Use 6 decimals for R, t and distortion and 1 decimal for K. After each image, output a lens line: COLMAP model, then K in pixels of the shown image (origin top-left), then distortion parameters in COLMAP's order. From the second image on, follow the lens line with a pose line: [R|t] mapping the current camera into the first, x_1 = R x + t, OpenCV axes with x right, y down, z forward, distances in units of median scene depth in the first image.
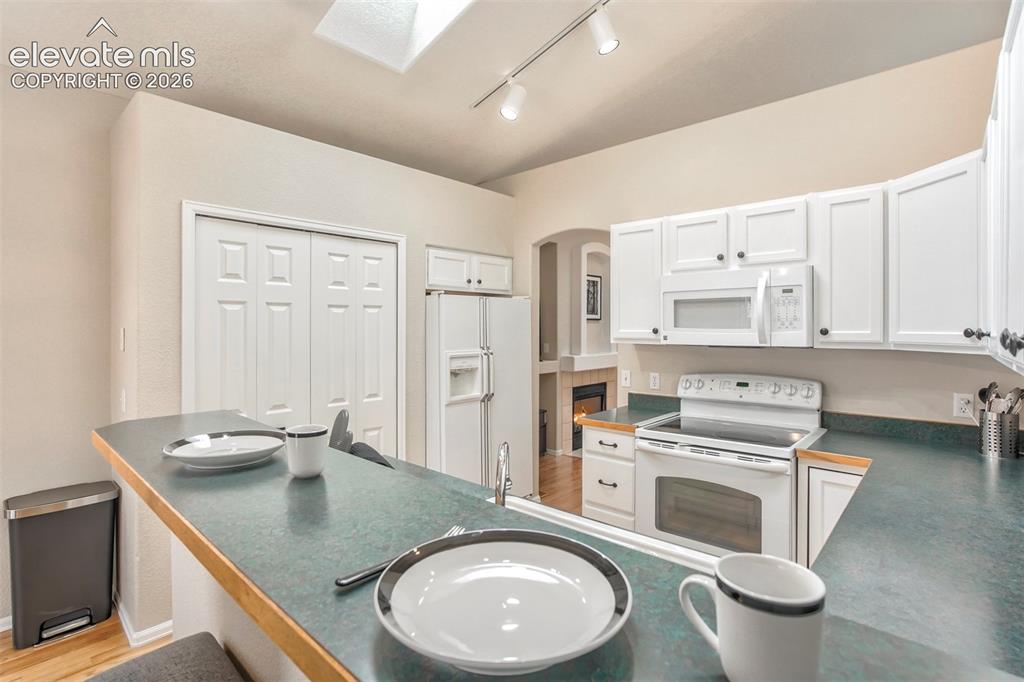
lens RADIAL K [[486.0, 0, 508.5], [0, 486.0, 327.3], [0, 0, 1]] dist [-0.020968, 0.006553]
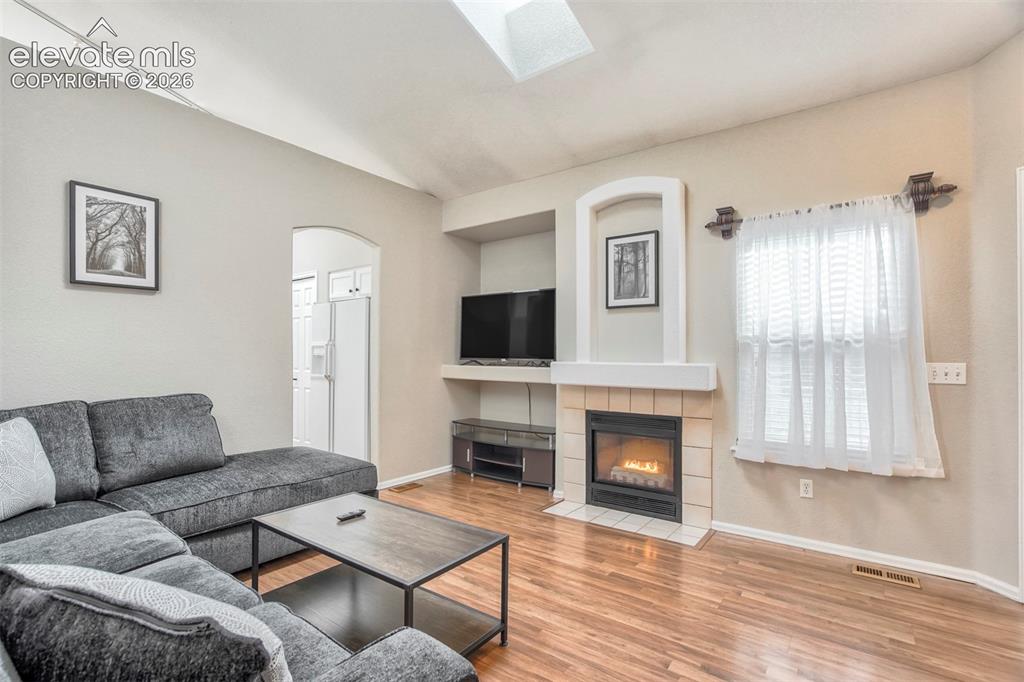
lens RADIAL K [[486.0, 0, 509.6], [0, 486.0, 343.7], [0, 0, 1]] dist [-0.020968, 0.006553]
pose [[0.102019, -0.019228, -0.994597, 1.588038], [-0.002394, 0.999806, -0.019575, 0.090120], [0.994780, 0.004378, 0.101953, 1.631034]]
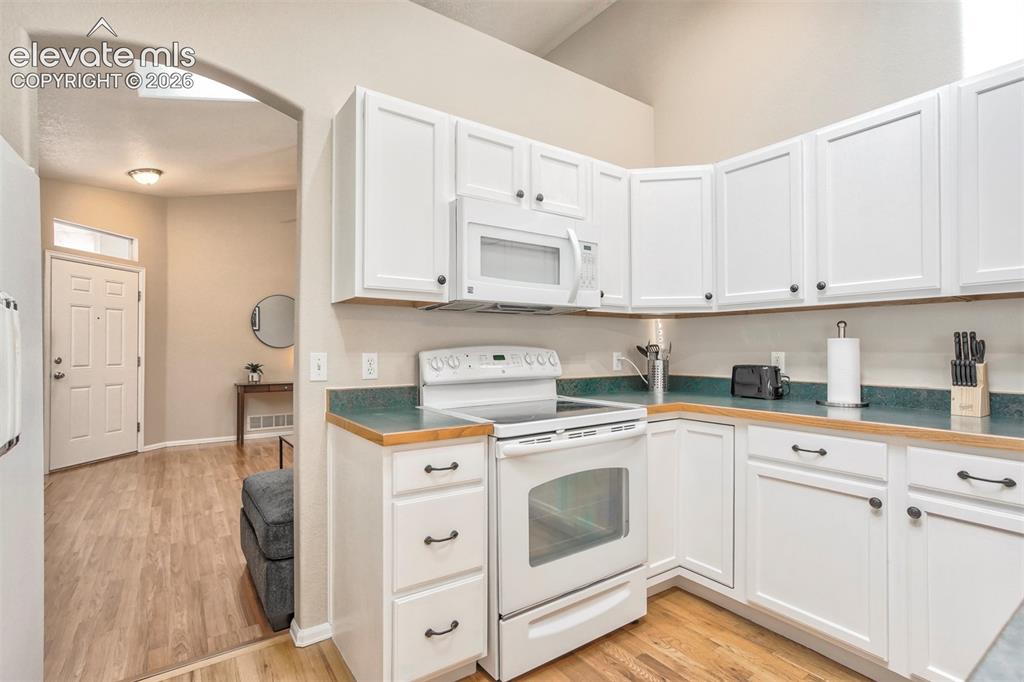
lens RADIAL K [[486.0, 0, 508.1], [0, 486.0, 345.9], [0, 0, 1]] dist [-0.020968, 0.006553]
pose [[0.210094, 0.008113, 0.977648, -0.310740], [-0.000250, 0.999966, -0.008245, 0.100623], [-0.977681, 0.001488, 0.210089, 0.774456]]
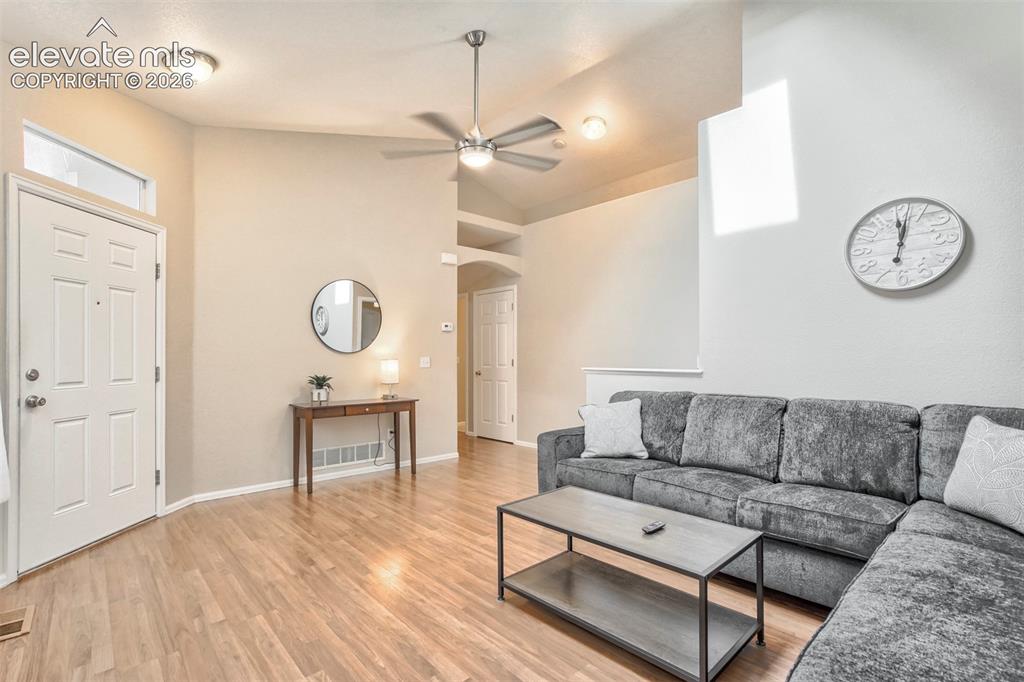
lens RADIAL K [[486.0, 0, 508.1], [0, 486.0, 354.6], [0, 0, 1]] dist [-0.020968, 0.006553]
pose [[0.082967, 0.001120, 0.996552, 0.109311], [0.001189, 0.999999, -0.001223, 0.100042], [-0.996552, 0.001287, 0.082966, 1.616171]]
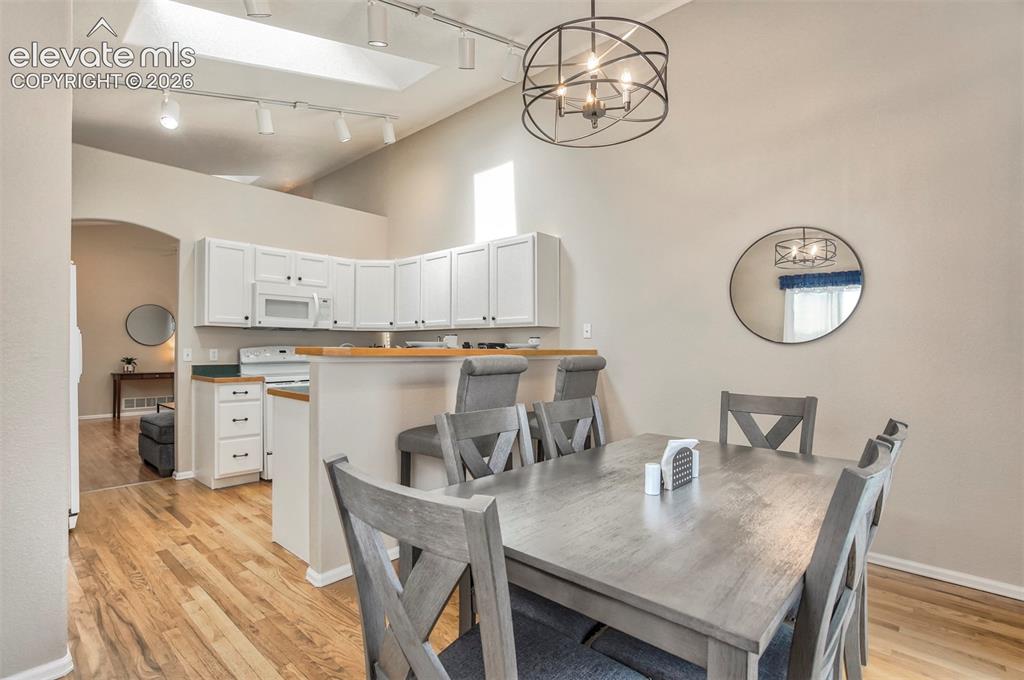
lens RADIAL K [[486.0, 0, 511.5], [0, 486.0, 348.5], [0, 0, 1]] dist [-0.020968, 0.006553]
pose [[-0.015436, -0.000438, 0.999881, -1.211989], [-0.005353, 0.999986, 0.000356, 0.097867], [-0.999867, -0.005347, -0.015438, 0.195579]]
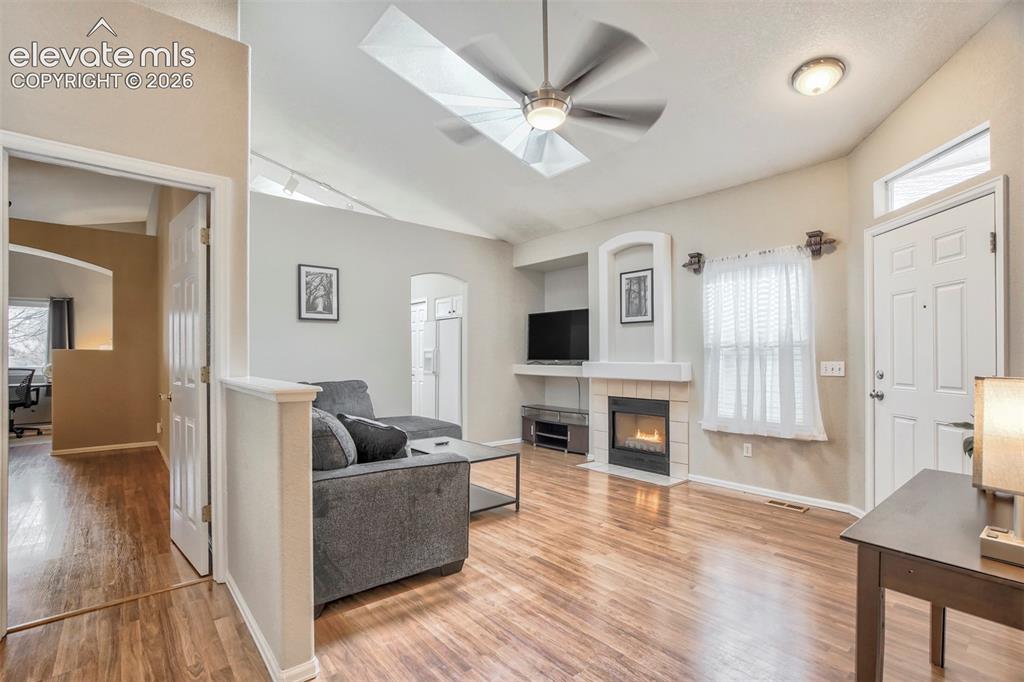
lens RADIAL K [[486.0, 0, 510.7], [0, 486.0, 346.9], [0, 0, 1]] dist [-0.020968, 0.006553]
pose [[-0.116841, -0.017756, -0.992992, 2.182119], [0.001673, 0.999835, -0.018075, 0.088995], [0.993149, -0.003773, -0.116792, 1.825544]]
